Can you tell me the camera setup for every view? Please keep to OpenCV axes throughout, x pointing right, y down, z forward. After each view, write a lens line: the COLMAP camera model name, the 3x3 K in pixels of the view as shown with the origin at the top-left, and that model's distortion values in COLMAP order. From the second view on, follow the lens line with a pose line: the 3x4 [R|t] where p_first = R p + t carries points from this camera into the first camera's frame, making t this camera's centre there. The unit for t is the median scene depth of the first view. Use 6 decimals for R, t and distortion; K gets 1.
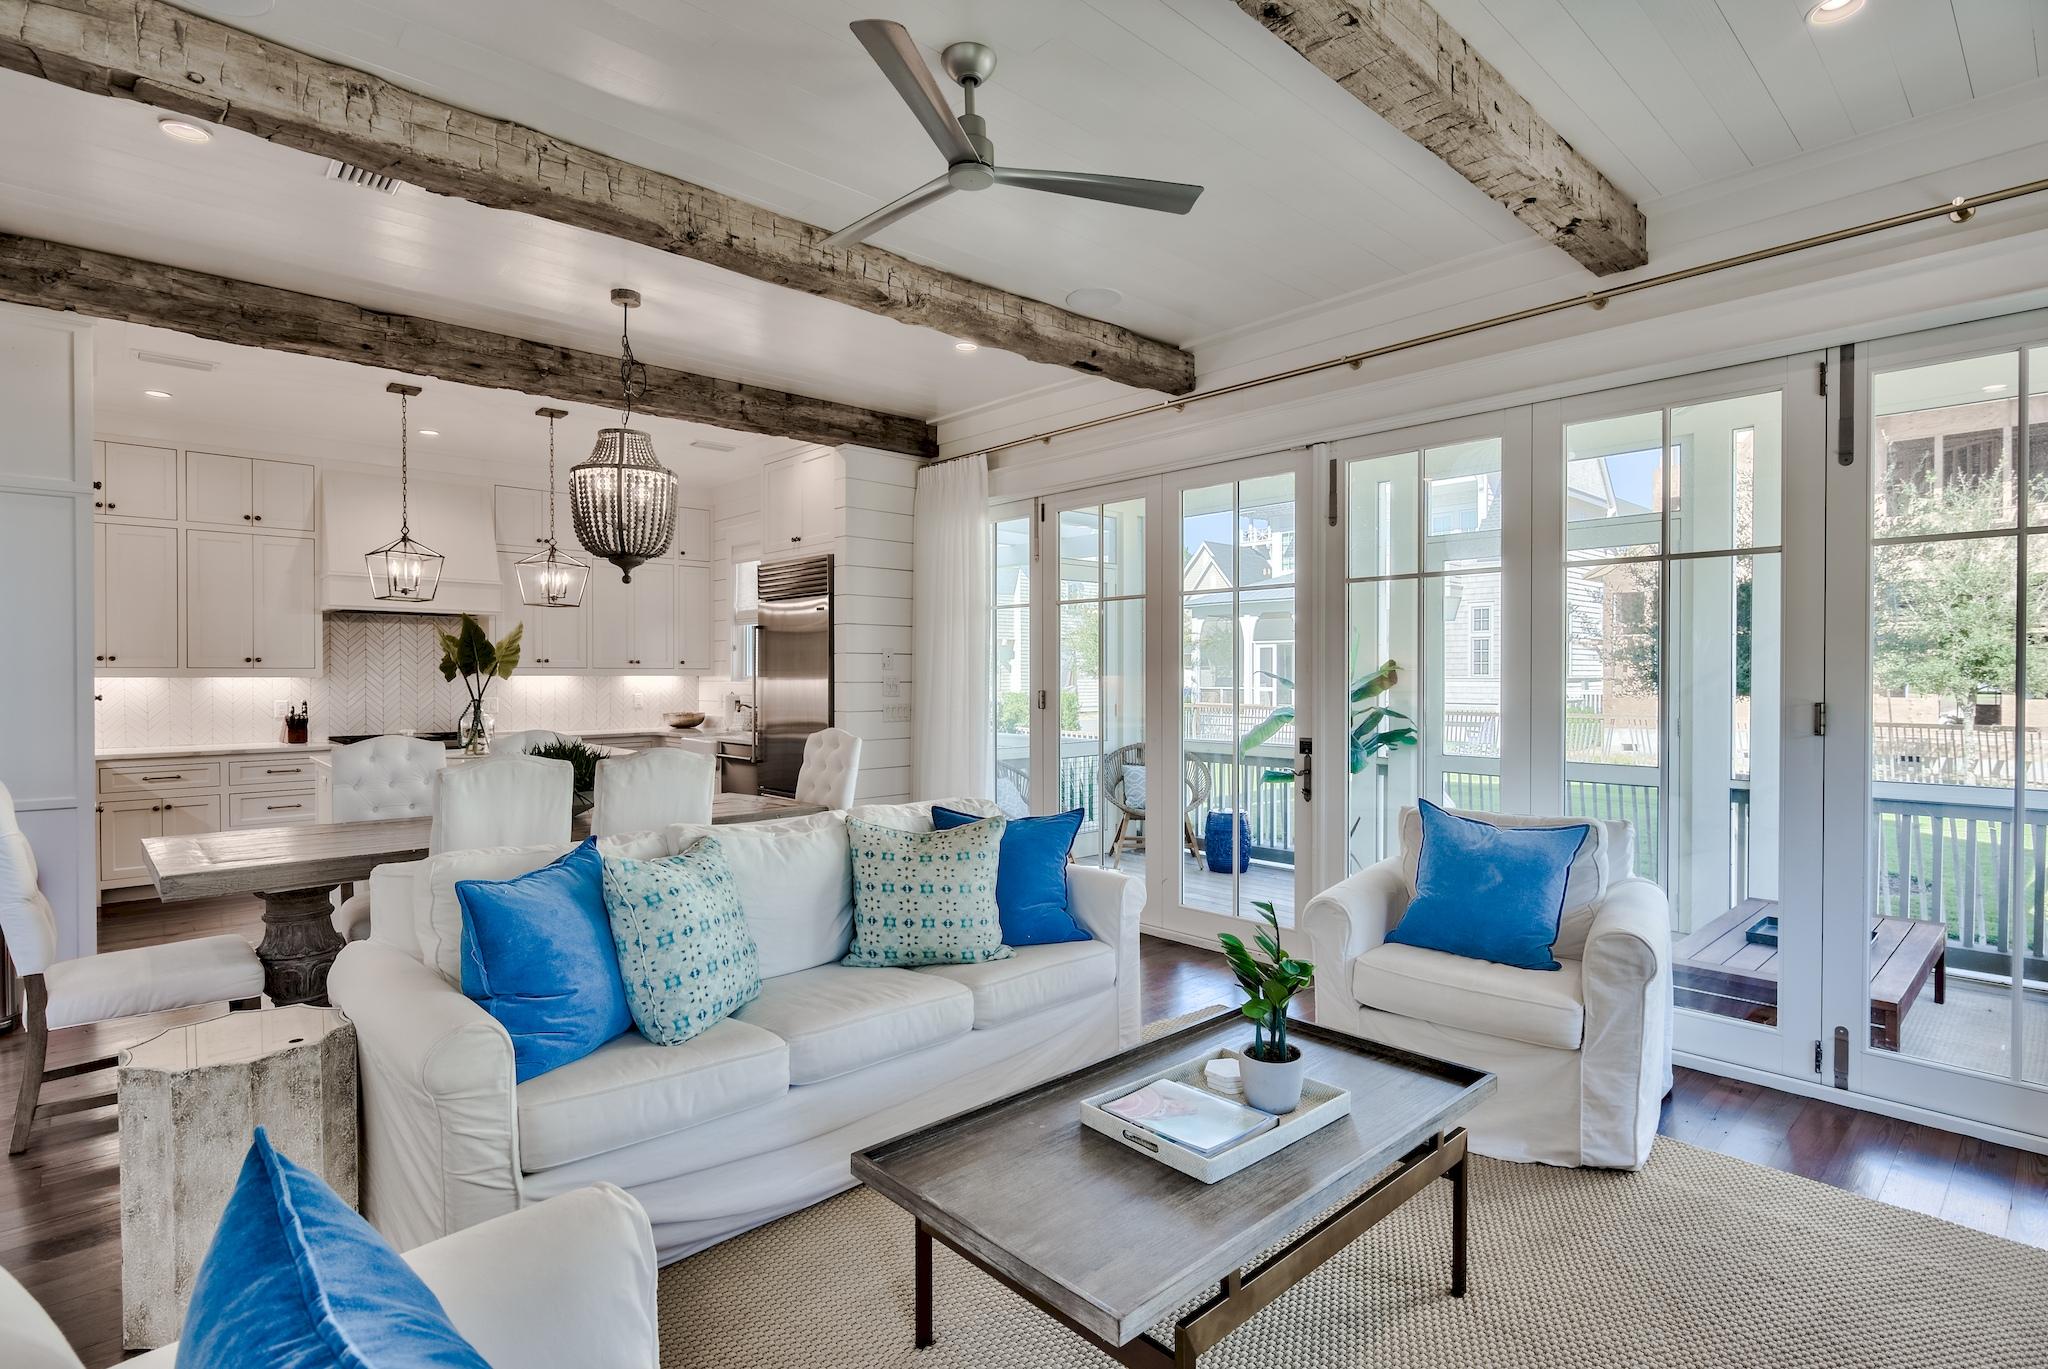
lens RADIAL K [[1007.9, 0, 1024.0], [0, 1007.9, 684.5], [0, 0, 1]] dist [0.000806, -0.000778]
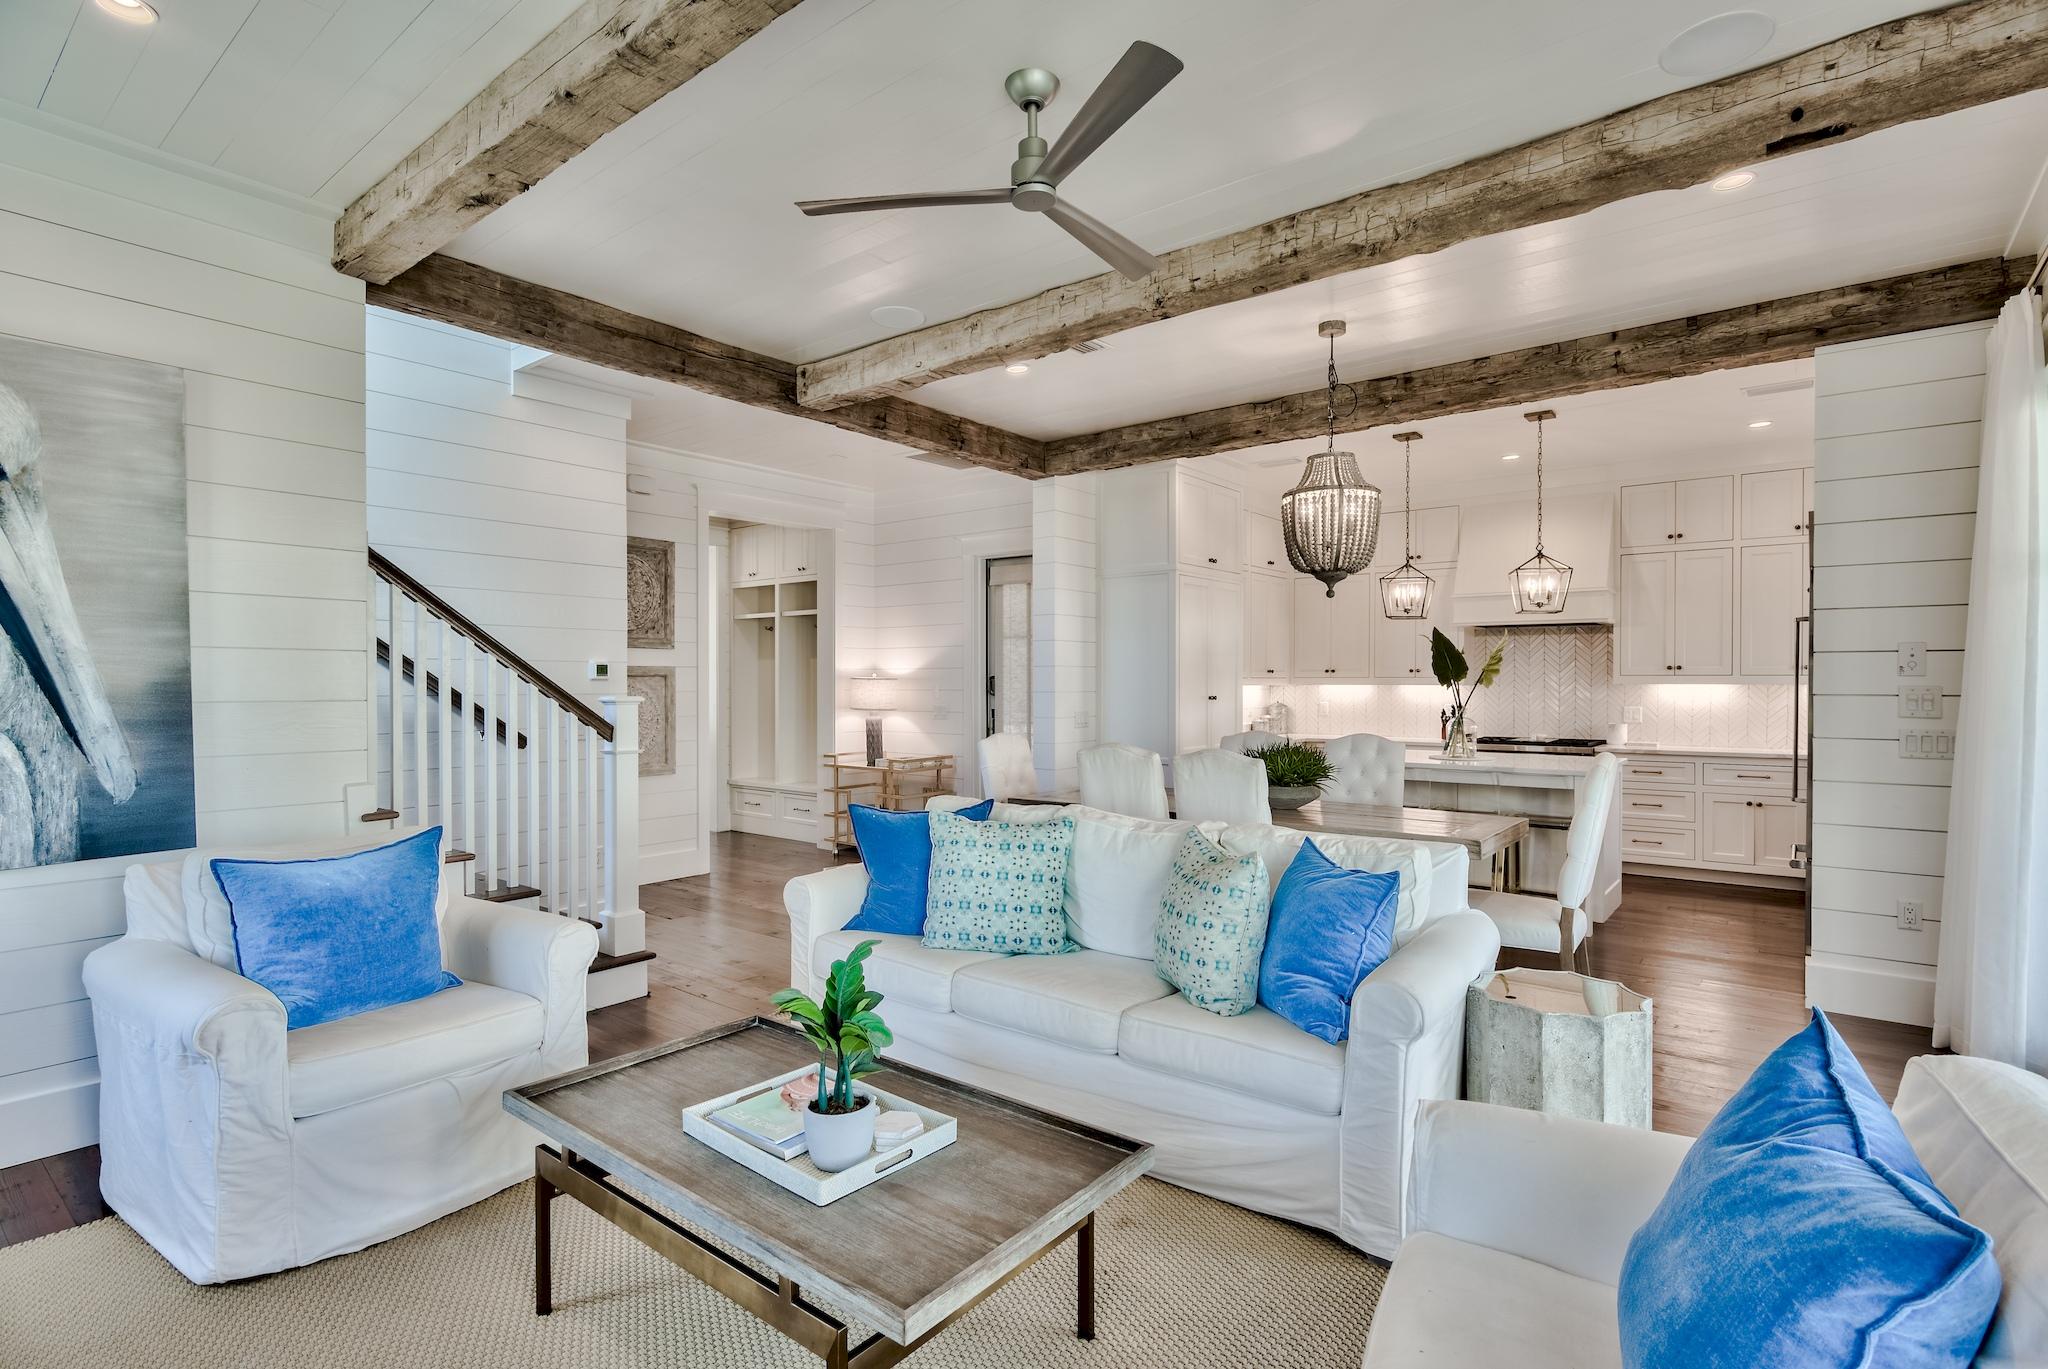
lens RADIAL K [[987.6, 0, 1025.7], [0, 987.6, 693.1], [0, 0, 1]] dist [-0.001888, -0.000270]
pose [[0.154538, 0.012132, -0.987912, 0.480892], [-0.010434, 0.999889, 0.010646, -0.006251], [0.987932, 0.008663, 0.154647, 0.430337]]
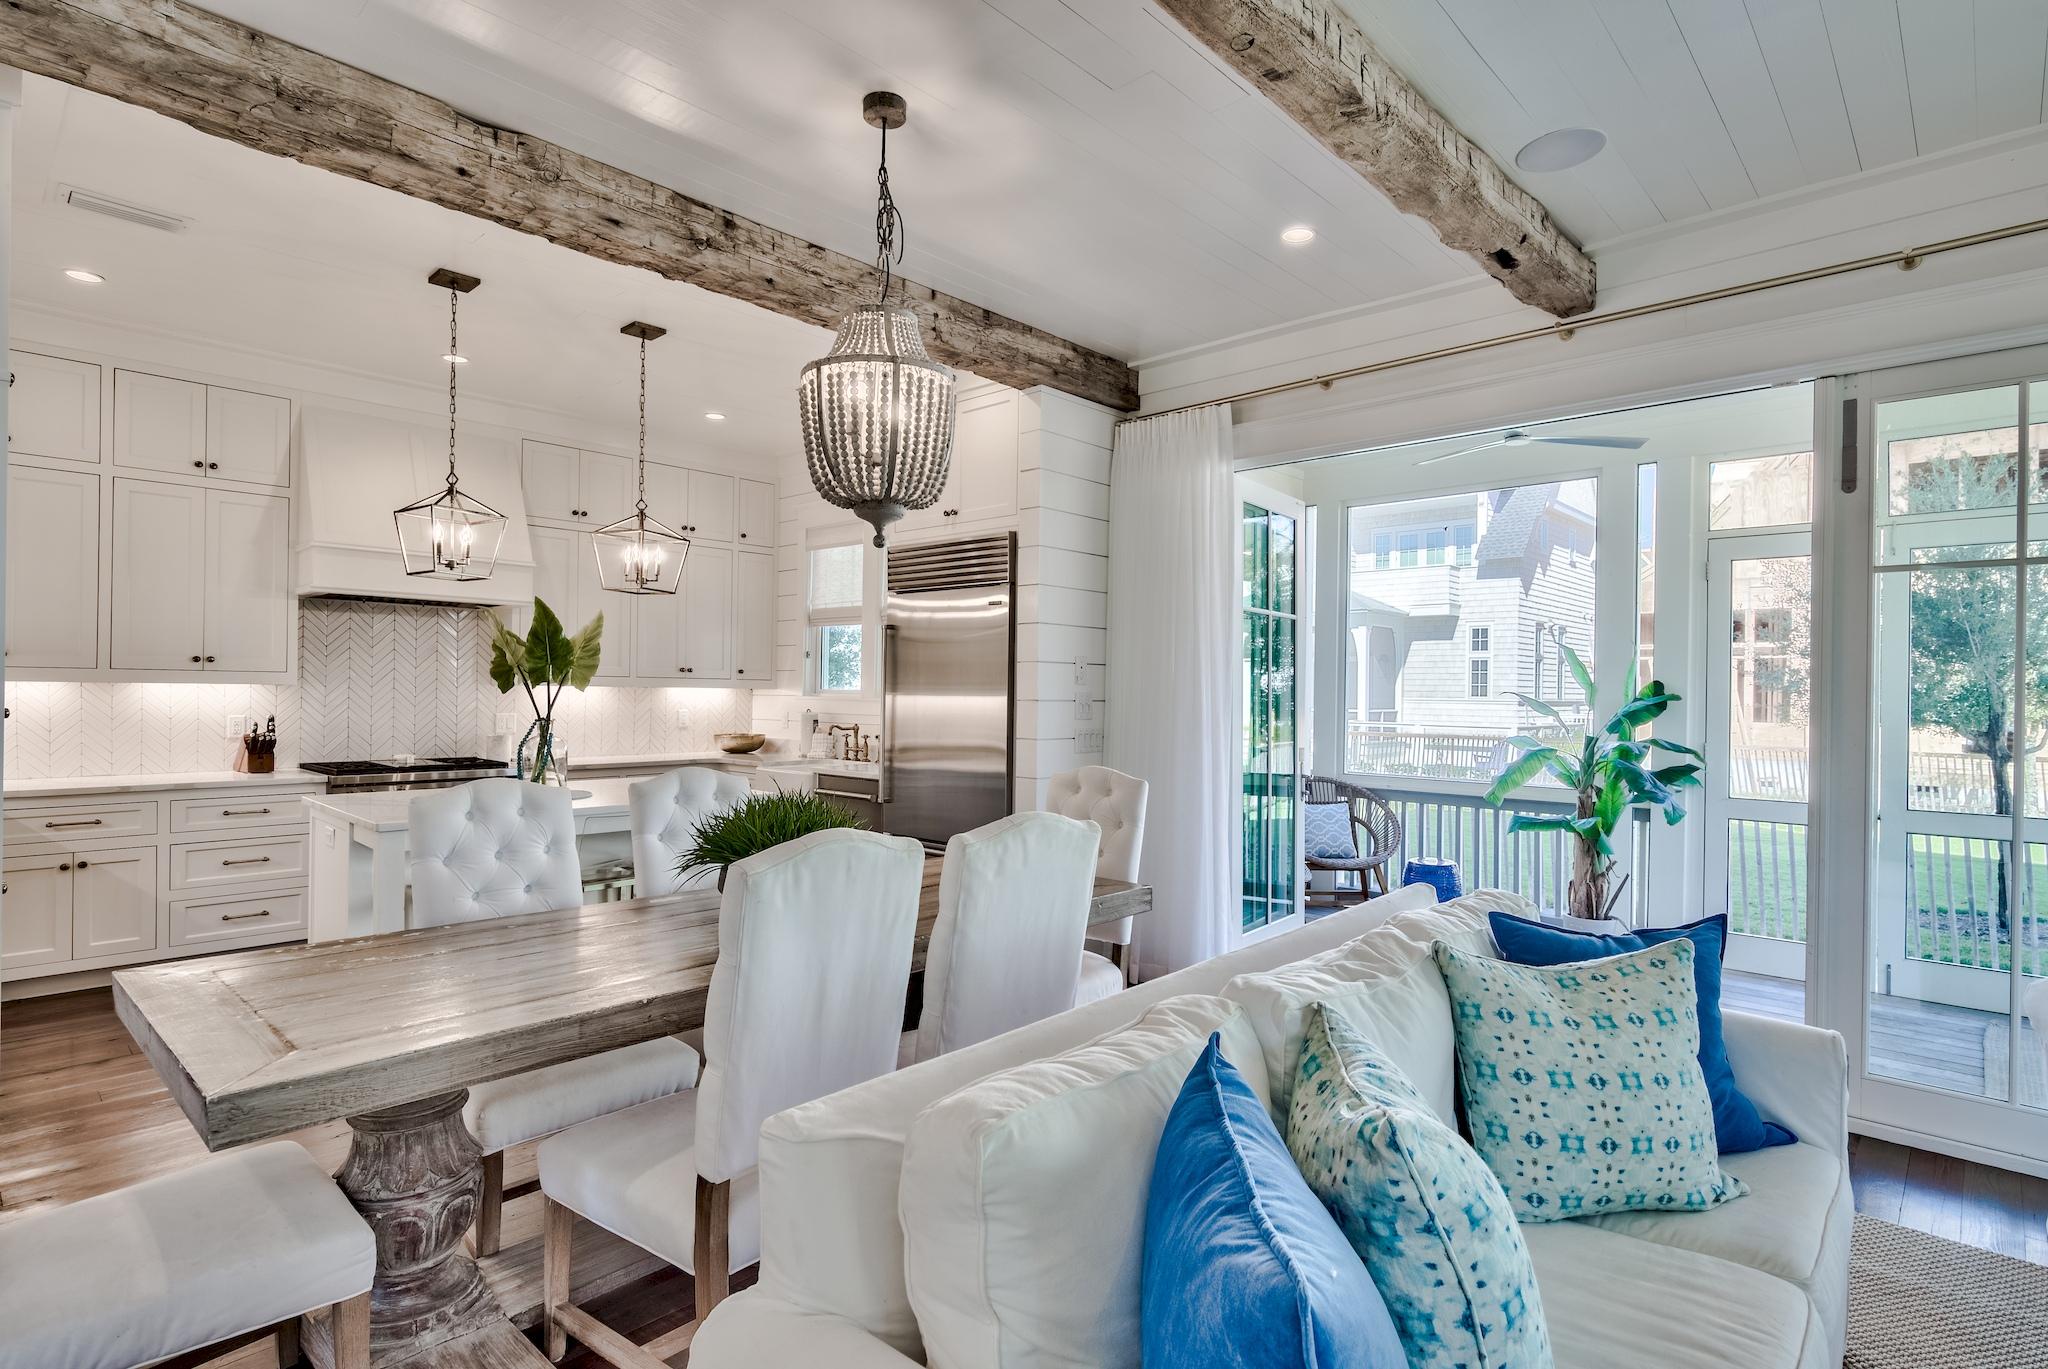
lens RADIAL K [[1028.5, 0, 1015.6], [0, 1028.5, 693.3], [0, 0, 1]] dist [-0.000073, 0.000786]
pose [[0.997605, 0.013212, 0.067900, -0.289194], [-0.012730, 0.999891, -0.007527, -0.002002], [-0.067992, 0.006645, 0.997664, 0.274804]]
